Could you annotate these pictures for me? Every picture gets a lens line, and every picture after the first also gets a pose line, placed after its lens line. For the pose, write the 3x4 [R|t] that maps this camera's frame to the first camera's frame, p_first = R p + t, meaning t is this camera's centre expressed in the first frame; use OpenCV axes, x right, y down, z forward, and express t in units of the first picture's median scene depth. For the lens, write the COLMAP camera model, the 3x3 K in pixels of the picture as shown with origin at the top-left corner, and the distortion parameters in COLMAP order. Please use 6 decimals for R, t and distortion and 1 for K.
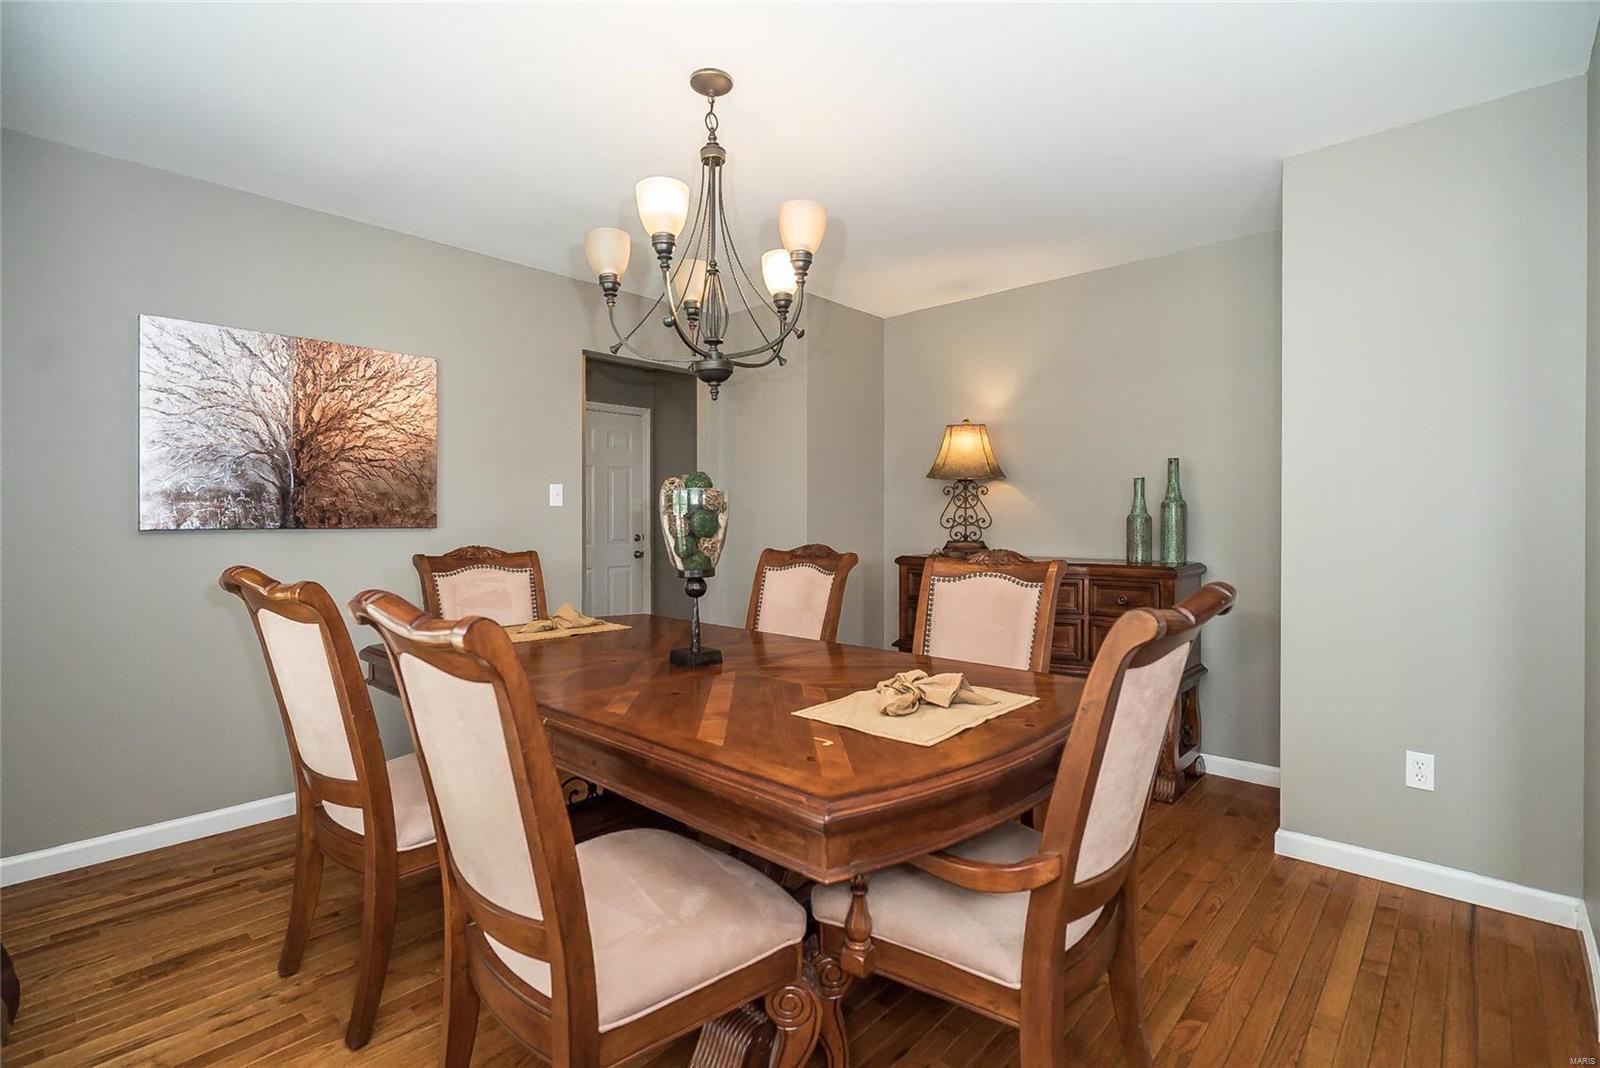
lens RADIAL K [[742.8, 0, 797.5], [0, 742.8, 517.3], [0, 0, 1]] dist [0.002025, -0.000380]
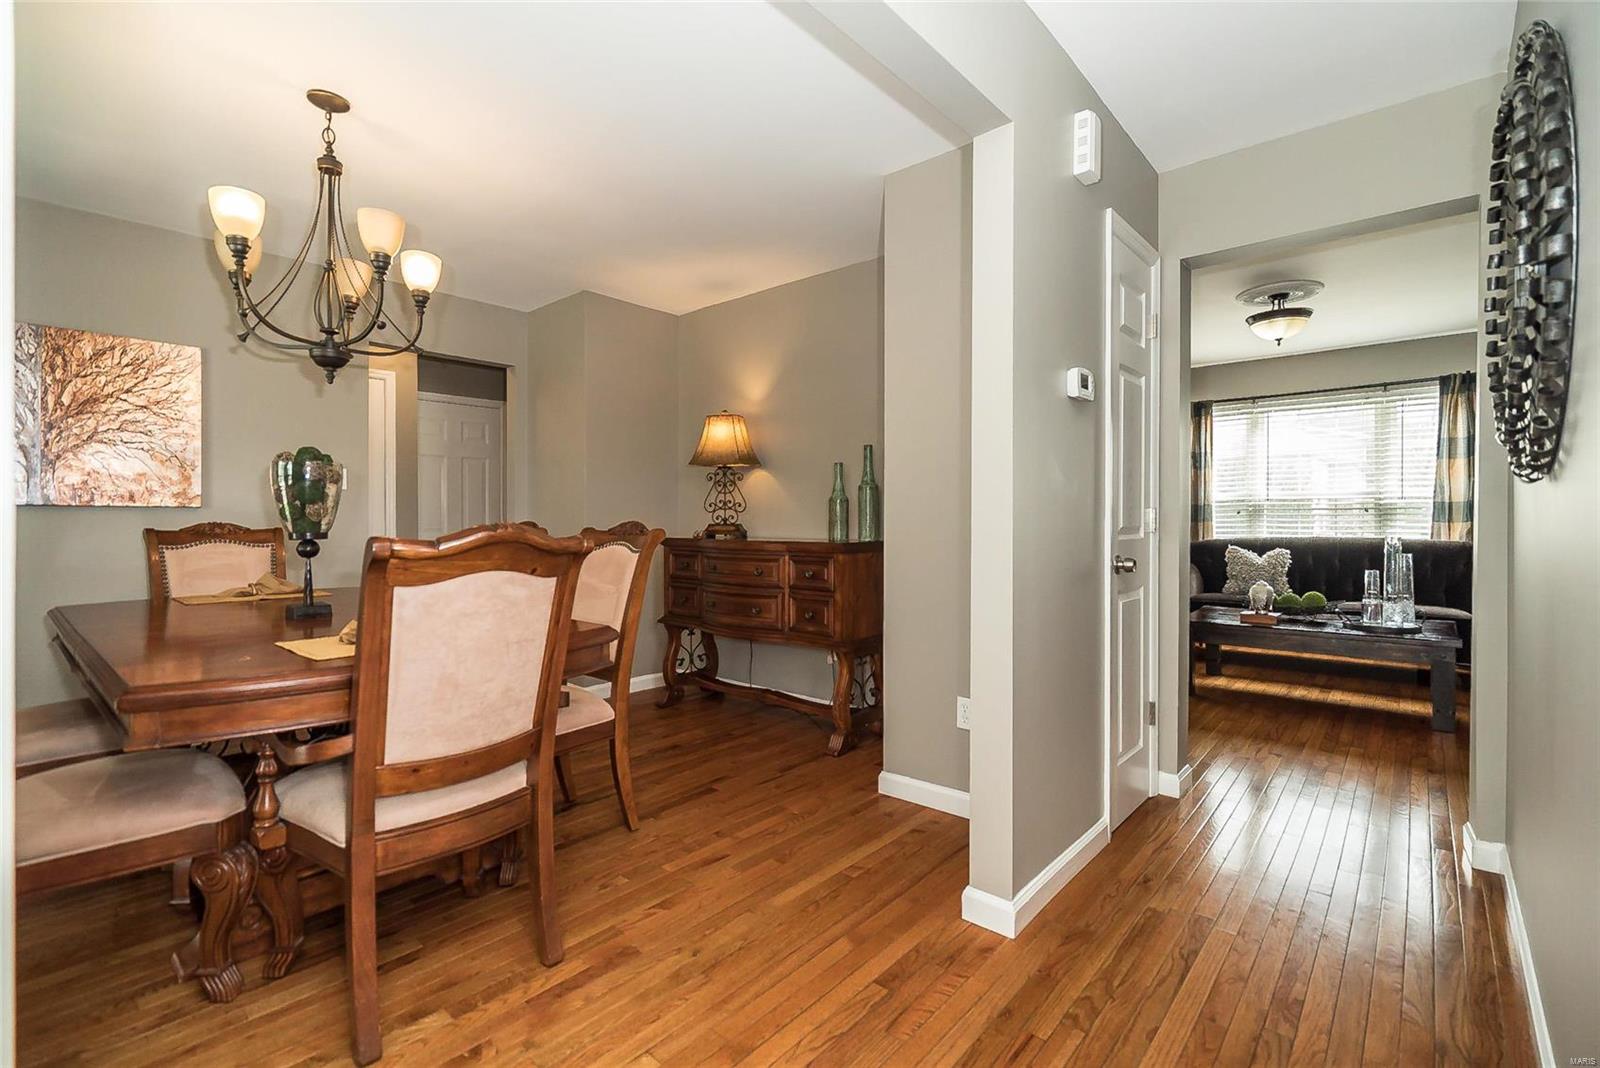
lens RADIAL K [[748.1, 0, 796.5], [0, 748.1, 523.2], [0, 0, 1]] dist [-0.000984, -0.000424]
pose [[0.999689, 0.005038, 0.024443, 0.368295], [-0.005249, 0.999949, 0.008589, 0.025483], [-0.024398, -0.008714, 0.999664, -0.097954]]
